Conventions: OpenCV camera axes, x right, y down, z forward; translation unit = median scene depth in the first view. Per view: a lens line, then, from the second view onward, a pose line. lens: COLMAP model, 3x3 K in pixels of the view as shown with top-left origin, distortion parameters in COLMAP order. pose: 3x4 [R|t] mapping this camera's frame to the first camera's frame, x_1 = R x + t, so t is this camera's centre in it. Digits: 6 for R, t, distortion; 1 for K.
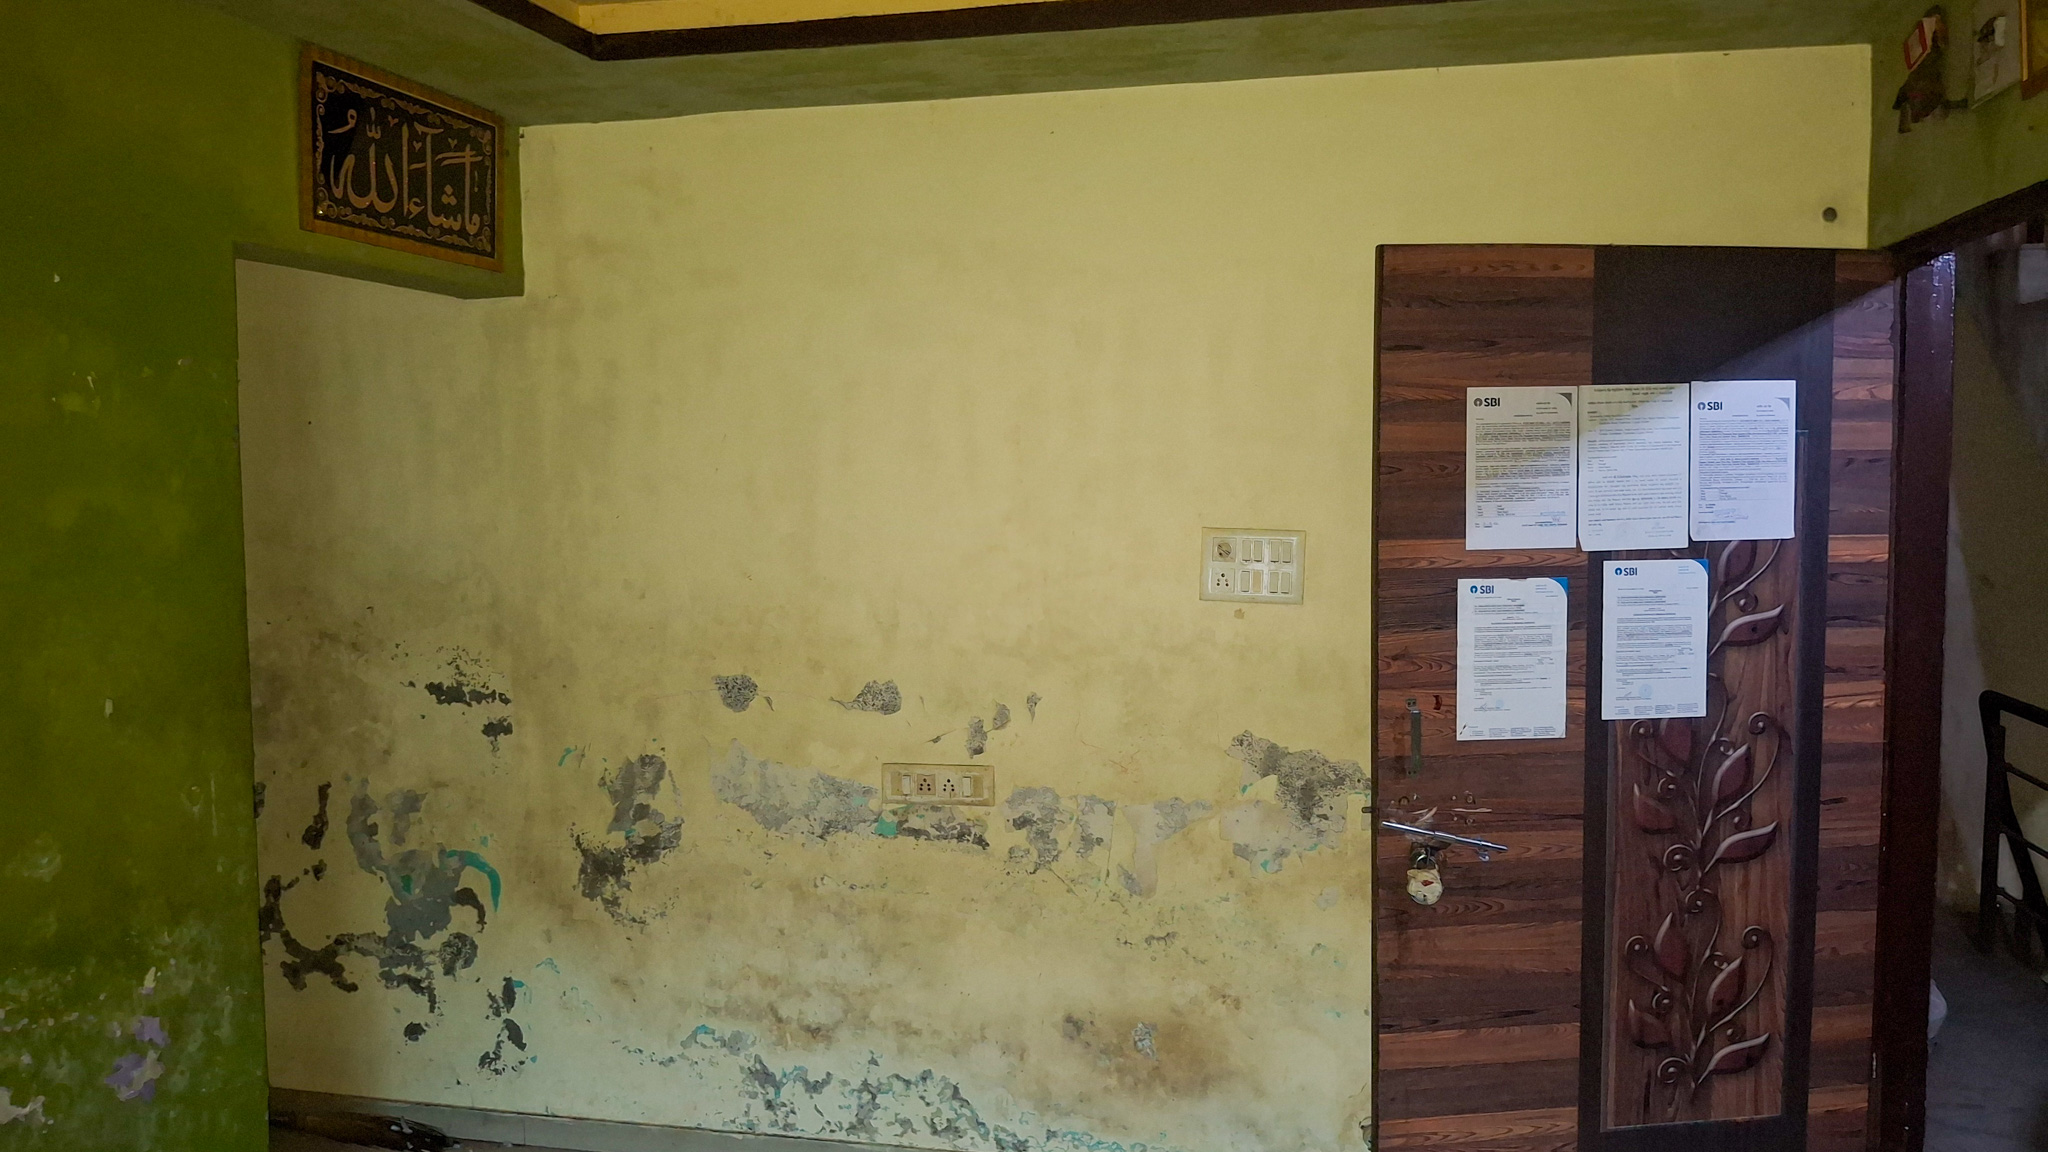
lens RADIAL K [[1545.3, 0, 1024.0], [0, 1545.3, 576.0], [0, 0, 1]] dist [-0.046367, 0.036125]
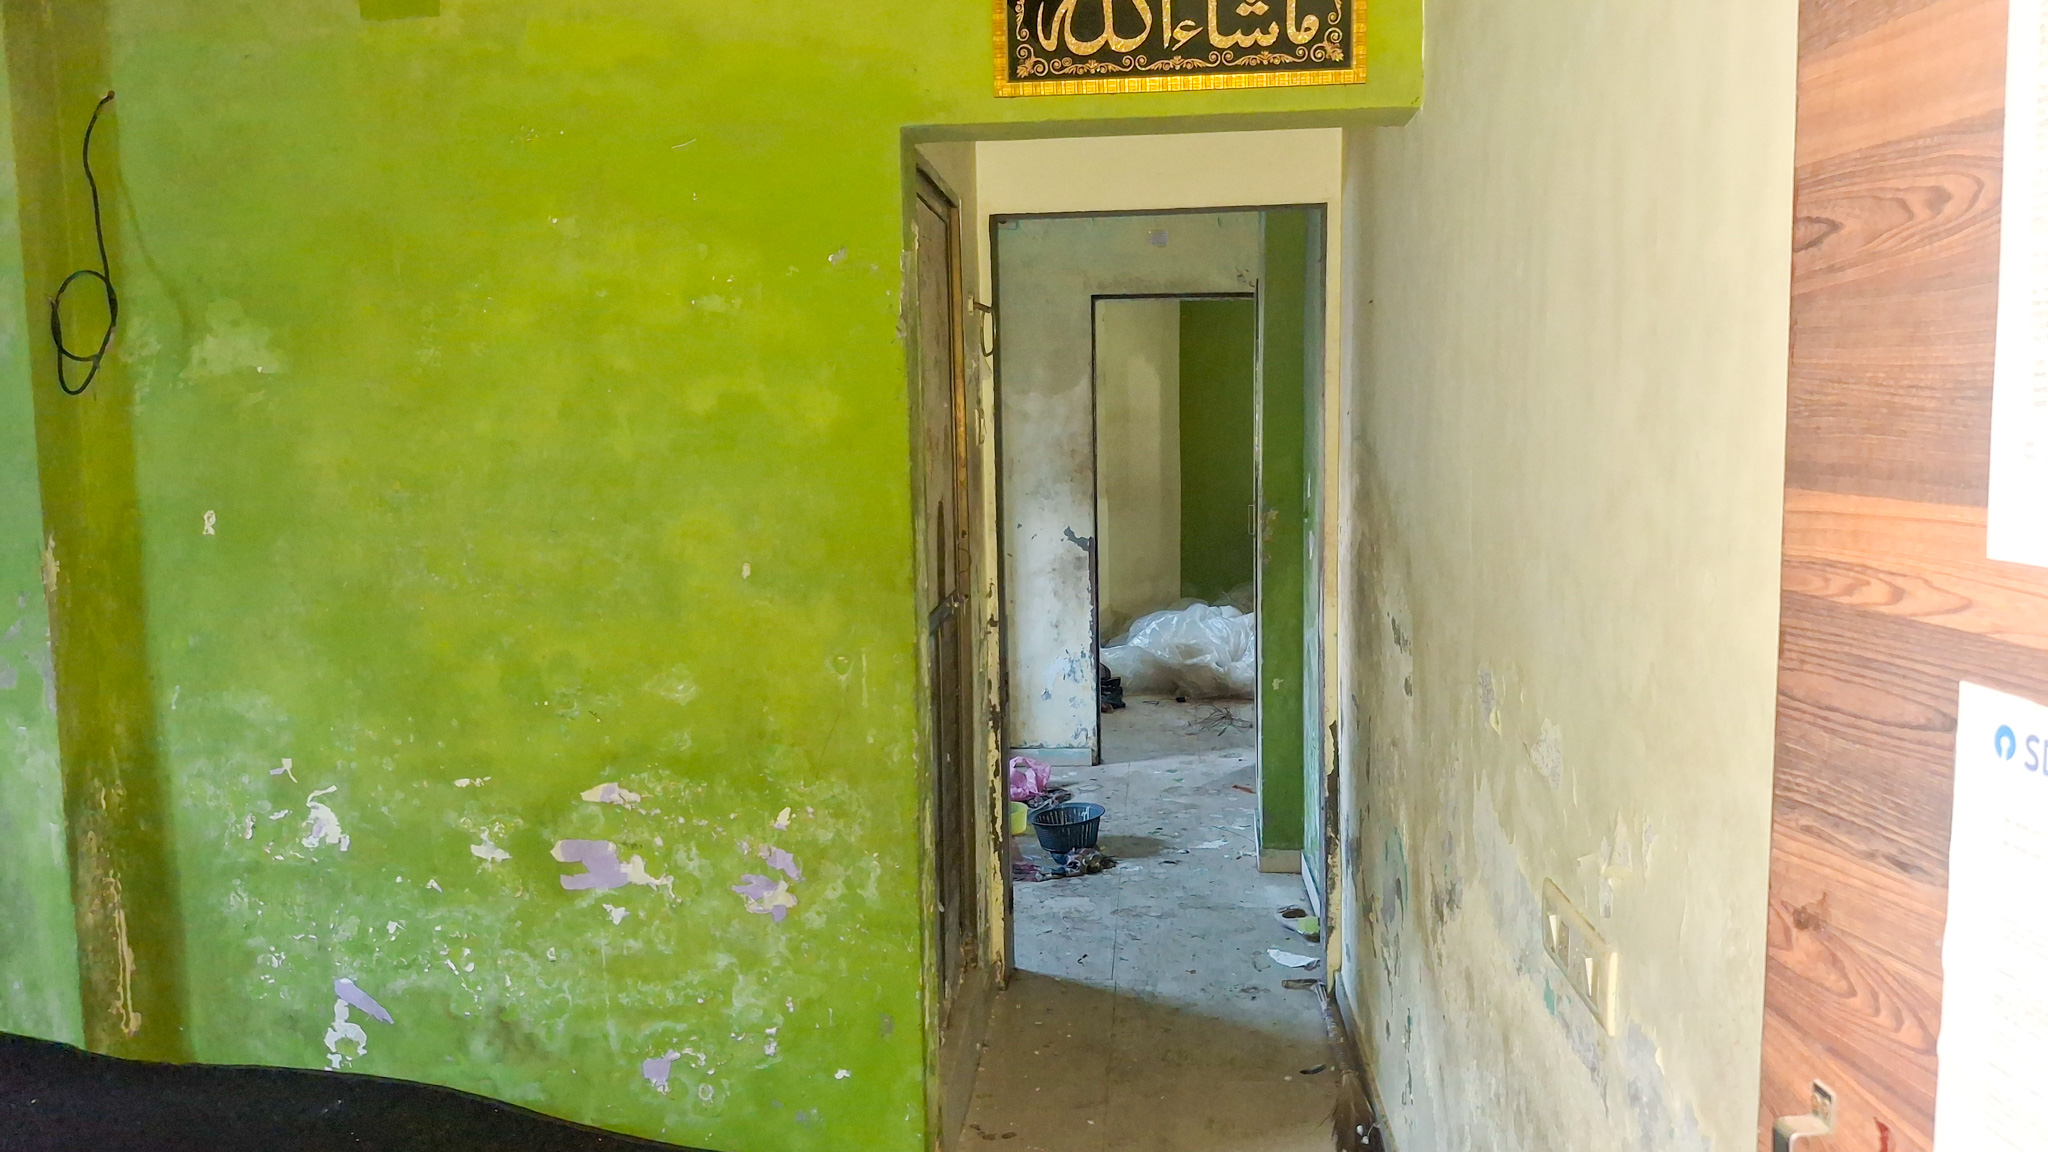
lens RADIAL K [[1555.7, 0, 1024.0], [0, 1555.7, 576.0], [0, 0, 1]] dist [0.109806, -0.326798]
pose [[0.173321, 0.105869, -0.979159, 0.448321], [-0.047341, 0.993952, 0.099089, -0.027454], [0.983727, 0.029180, 0.177285, 0.764287]]
